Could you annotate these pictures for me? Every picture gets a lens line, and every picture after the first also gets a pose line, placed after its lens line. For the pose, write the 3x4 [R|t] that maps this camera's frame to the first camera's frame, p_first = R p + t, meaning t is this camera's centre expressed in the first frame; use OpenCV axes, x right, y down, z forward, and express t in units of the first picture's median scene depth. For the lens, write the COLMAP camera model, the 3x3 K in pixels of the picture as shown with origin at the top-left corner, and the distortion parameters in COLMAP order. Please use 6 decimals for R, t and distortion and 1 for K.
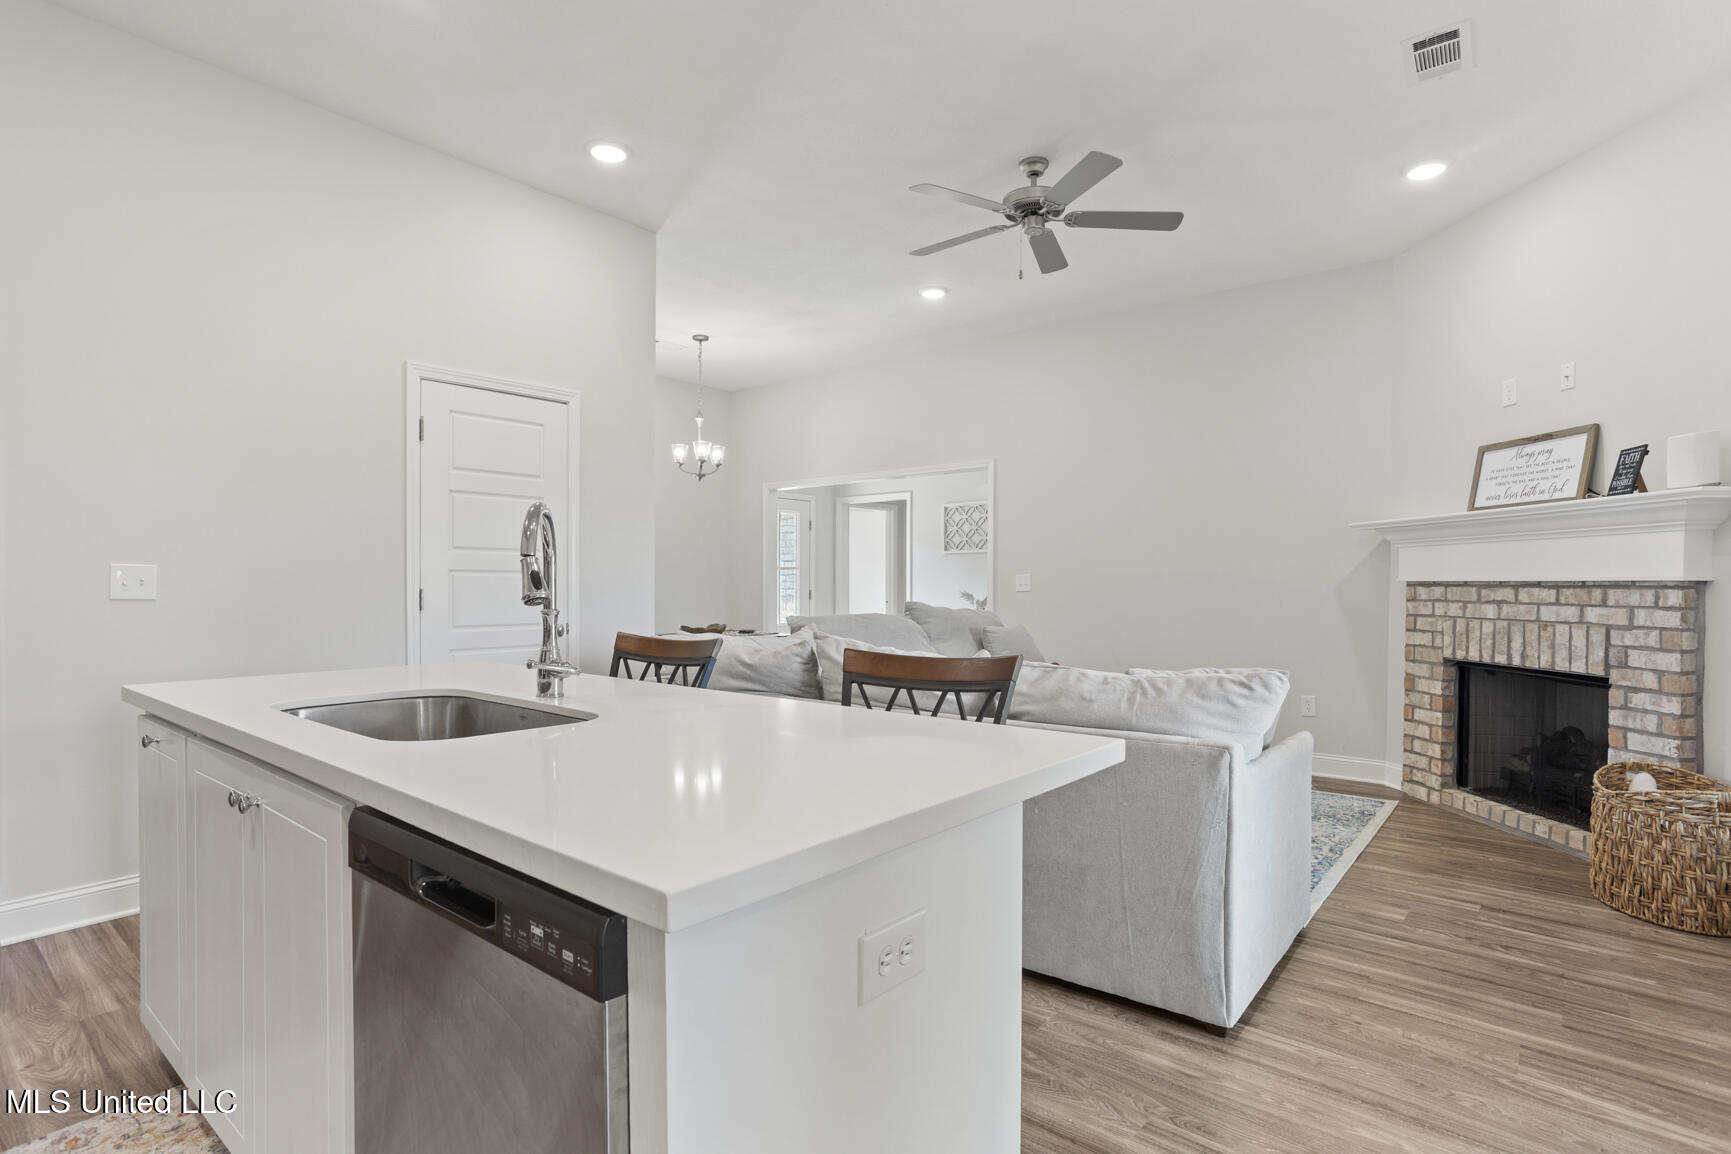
lens RADIAL K [[843.1, 0, 863.9], [0, 843.1, 581.8], [0, 0, 1]] dist [-0.013265, 0.001044]
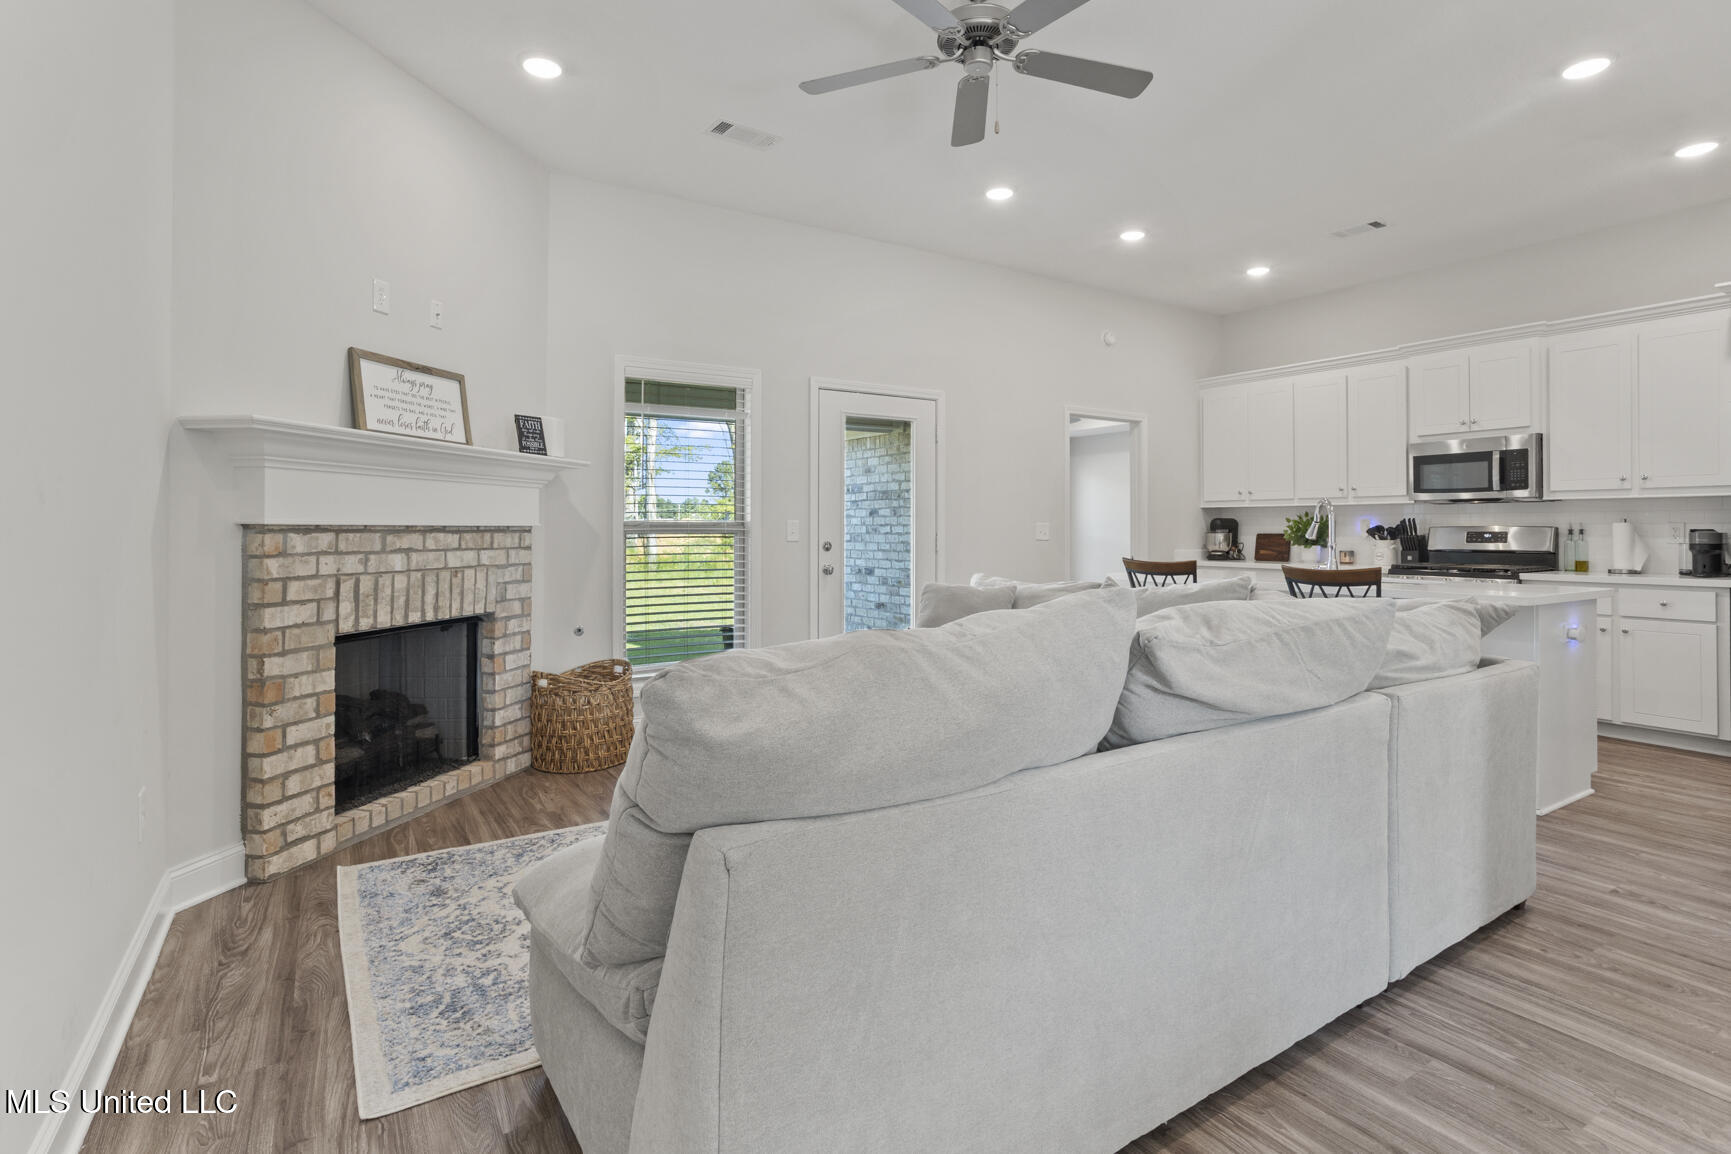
lens RADIAL K [[843.1, 0, 858.2], [0, 843.1, 518.6], [0, 0, 1]] dist [-0.013265, 0.001044]
pose [[-0.946869, -0.000167, 0.321618, 0.060595], [-0.004394, 0.999913, -0.012415, 0.000790], [-0.321588, -0.013168, -0.946788, 1.640003]]
